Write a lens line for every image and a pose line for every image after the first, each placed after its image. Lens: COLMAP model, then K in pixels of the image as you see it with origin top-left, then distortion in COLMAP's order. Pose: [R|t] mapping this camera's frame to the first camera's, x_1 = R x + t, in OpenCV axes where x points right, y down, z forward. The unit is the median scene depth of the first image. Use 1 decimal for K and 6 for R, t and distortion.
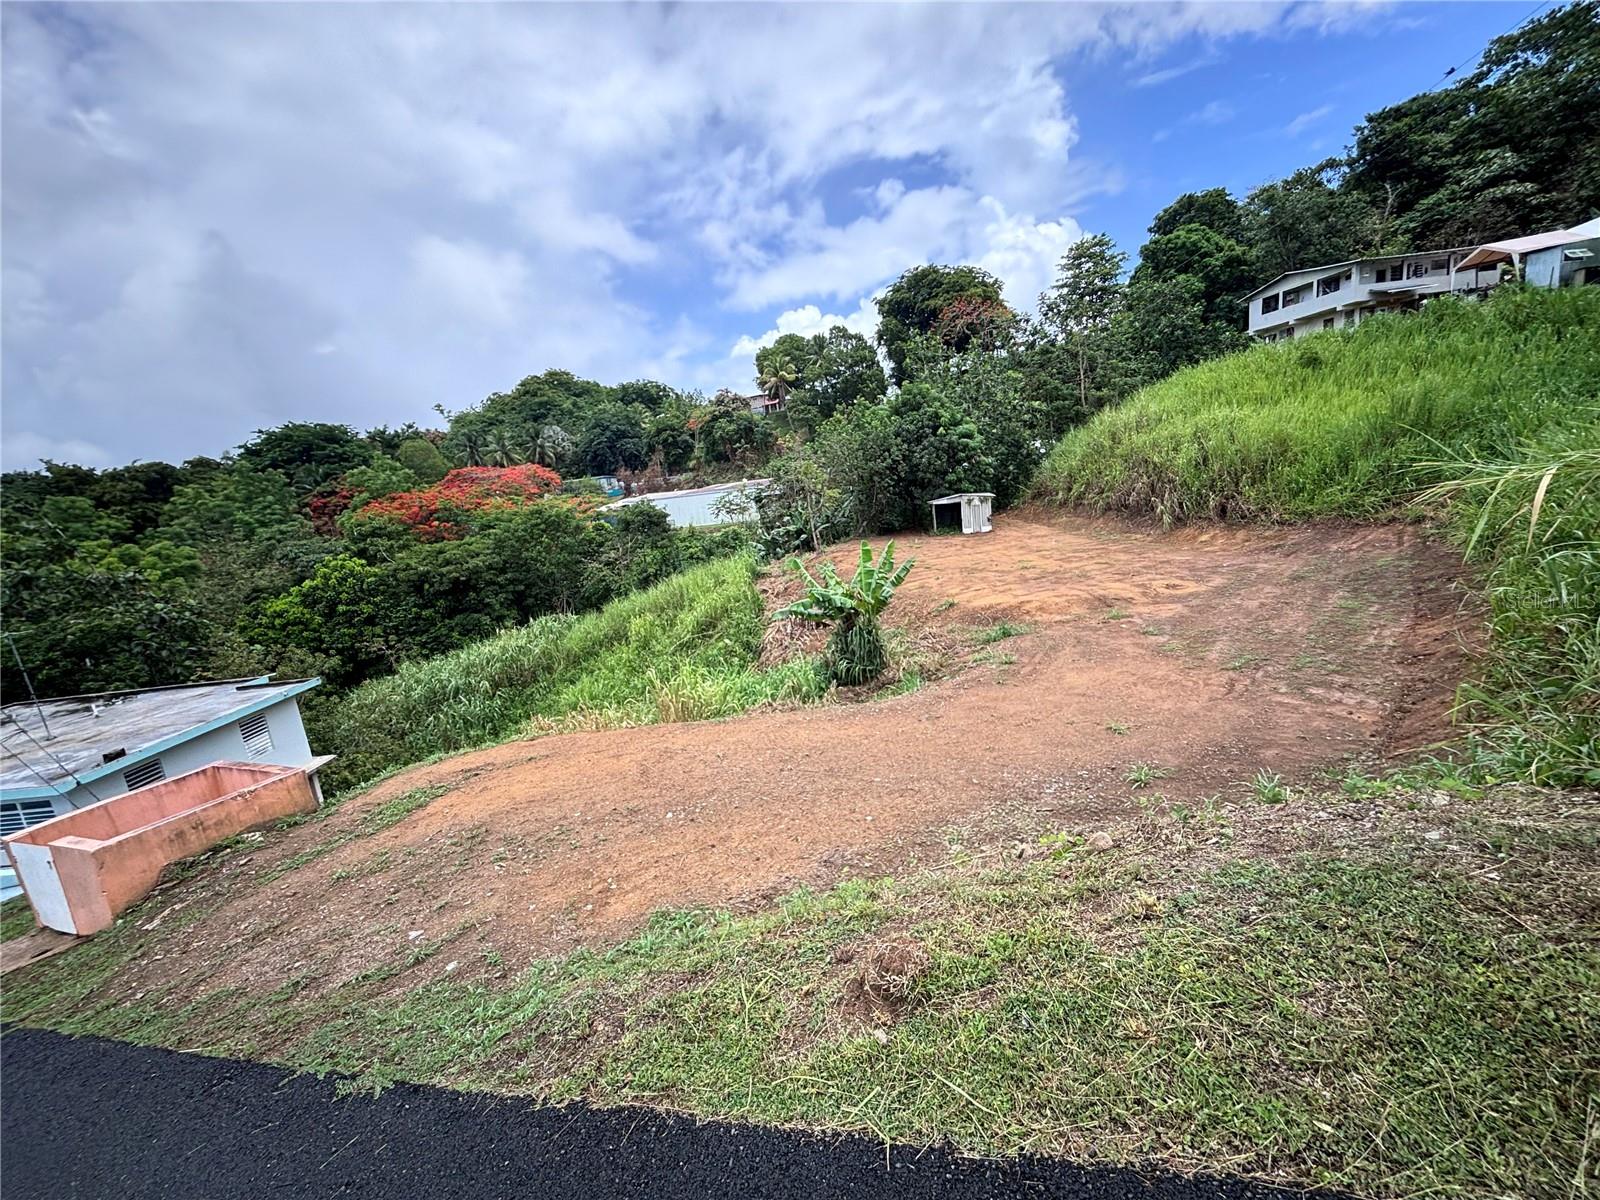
lens RADIAL K [[644.4, 0, 800.0], [0, 644.4, 600.0], [0, 0, 1]] dist [0.002915, 0.000489]
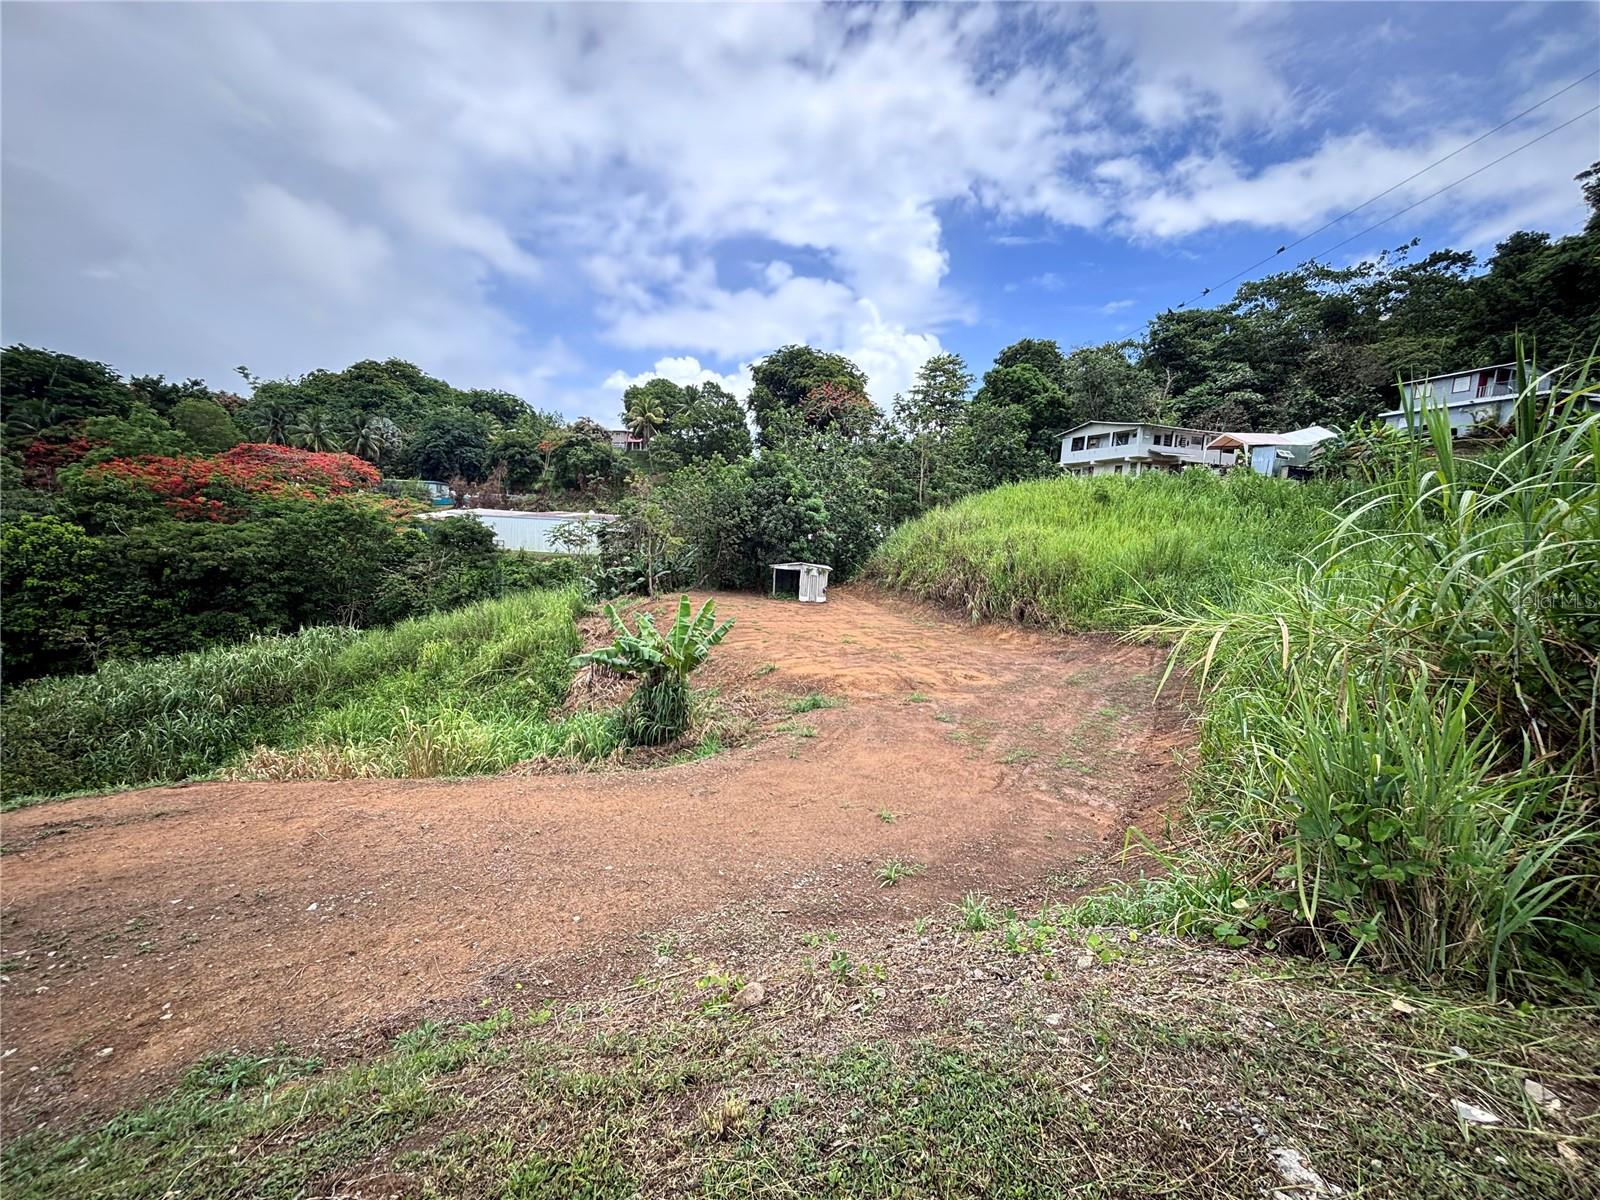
lens RADIAL K [[639.9, 0, 798.4], [0, 639.9, 601.3], [0, 0, 1]] dist [0.005881, 0.000418]
pose [[0.963718, 0.142432, 0.225743, 0.019641], [-0.123809, 0.987778, -0.094684, -0.004961], [-0.236470, 0.063299, 0.969575, 0.010605]]
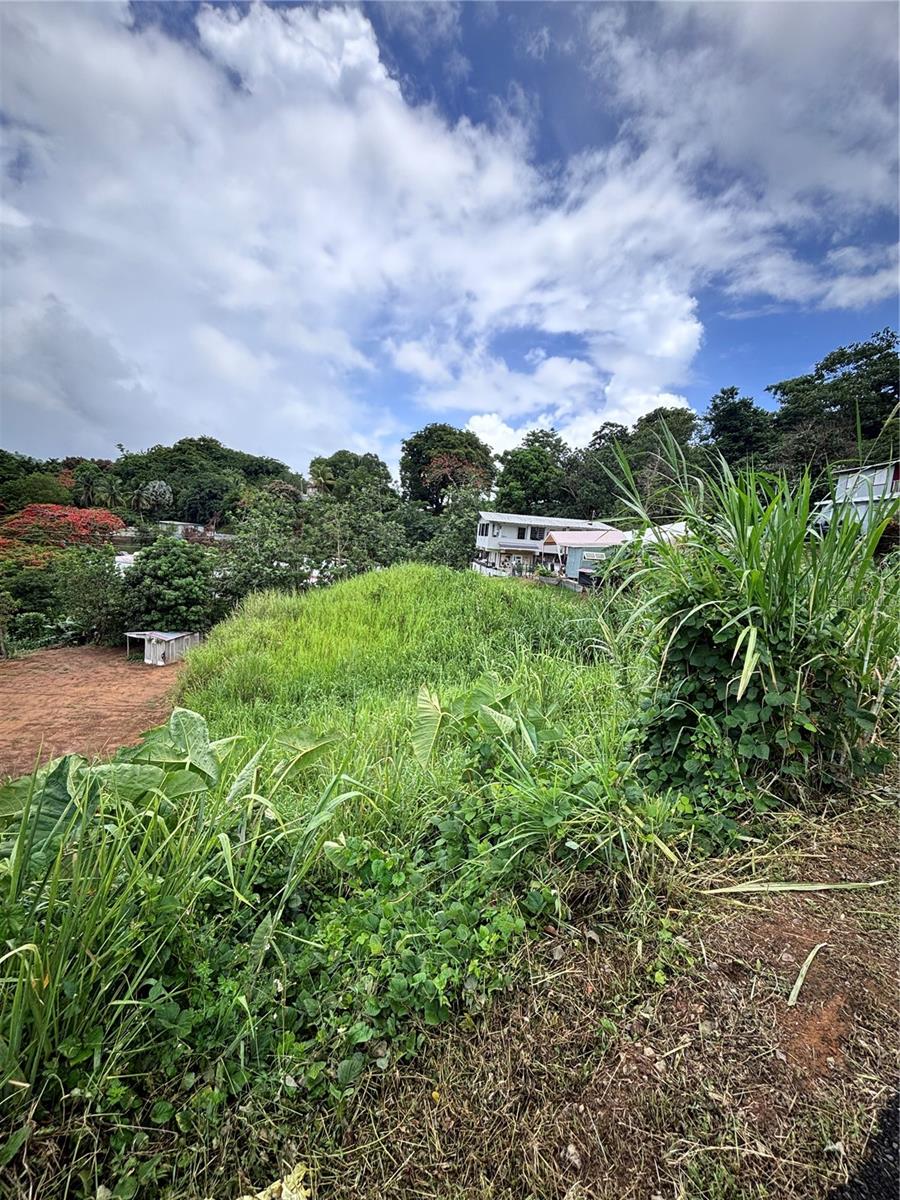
lens RADIAL K [[476.2, 0, 450.0], [0, 476.2, 600.0], [0, 0, 1]] dist [-0.023849, 0.000054]
pose [[0.979782, 0.200061, -0.001659, 0.693608], [-0.199872, 0.978423, -0.052336, -0.251177], [-0.008847, 0.051609, 0.998628, 0.057257]]
